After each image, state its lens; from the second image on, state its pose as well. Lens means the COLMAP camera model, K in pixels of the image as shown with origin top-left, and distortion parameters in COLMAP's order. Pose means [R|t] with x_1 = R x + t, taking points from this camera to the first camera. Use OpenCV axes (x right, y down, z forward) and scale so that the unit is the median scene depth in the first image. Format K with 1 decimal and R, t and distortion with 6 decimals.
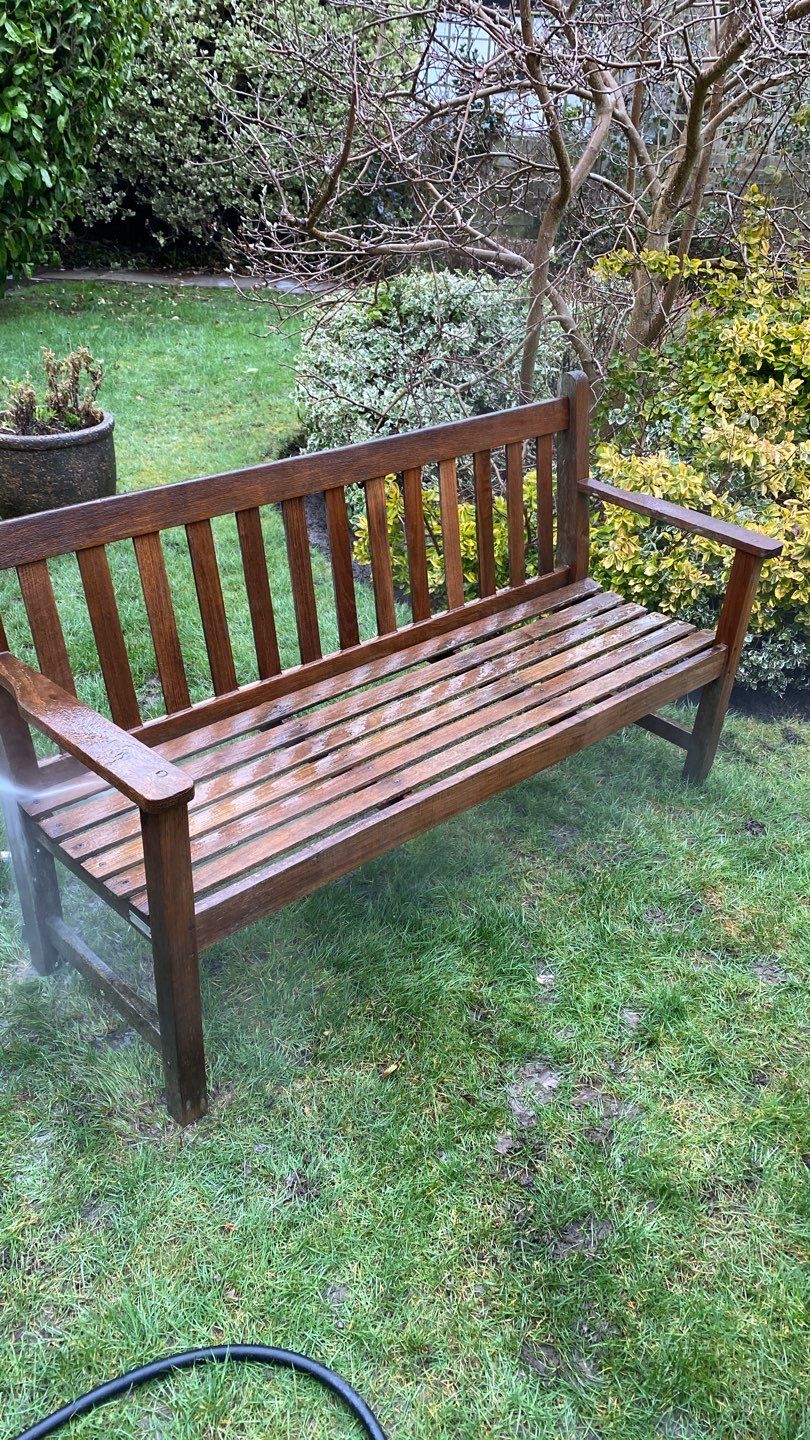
lens RADIAL K [[1163.9, 0, 405.0], [0, 1163.9, 720.0], [0, 0, 1]] dist [0.005671, -0.000378]
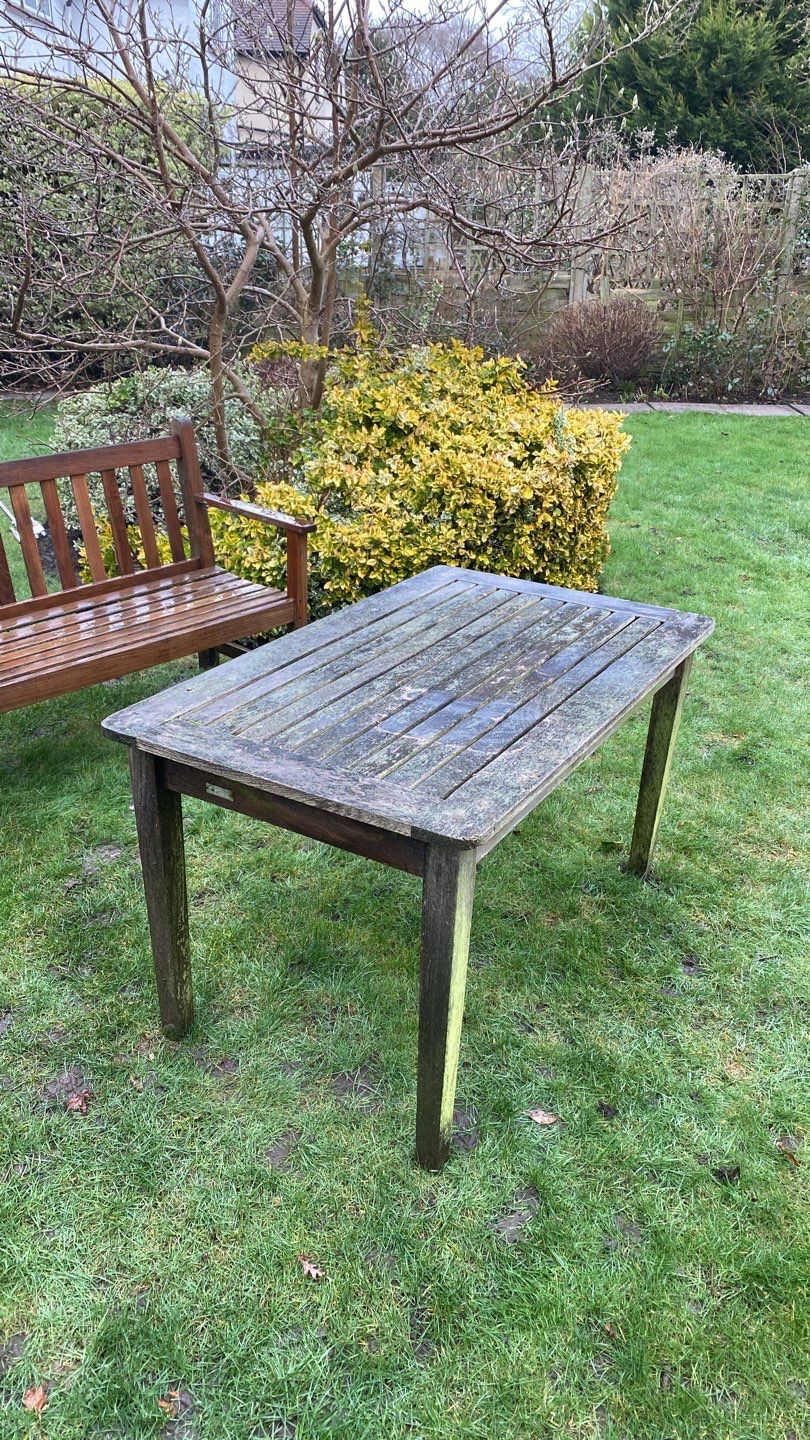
lens RADIAL K [[1074.2, 0, 404.5], [0, 1074.2, 720.9], [0, 0, 1]] dist [0.008705, -0.008362]
pose [[0.990629, -0.064822, 0.120218, 0.183347], [0.073159, 0.995116, -0.066278, 0.139596], [-0.115335, 0.074452, 0.990533, -0.239695]]
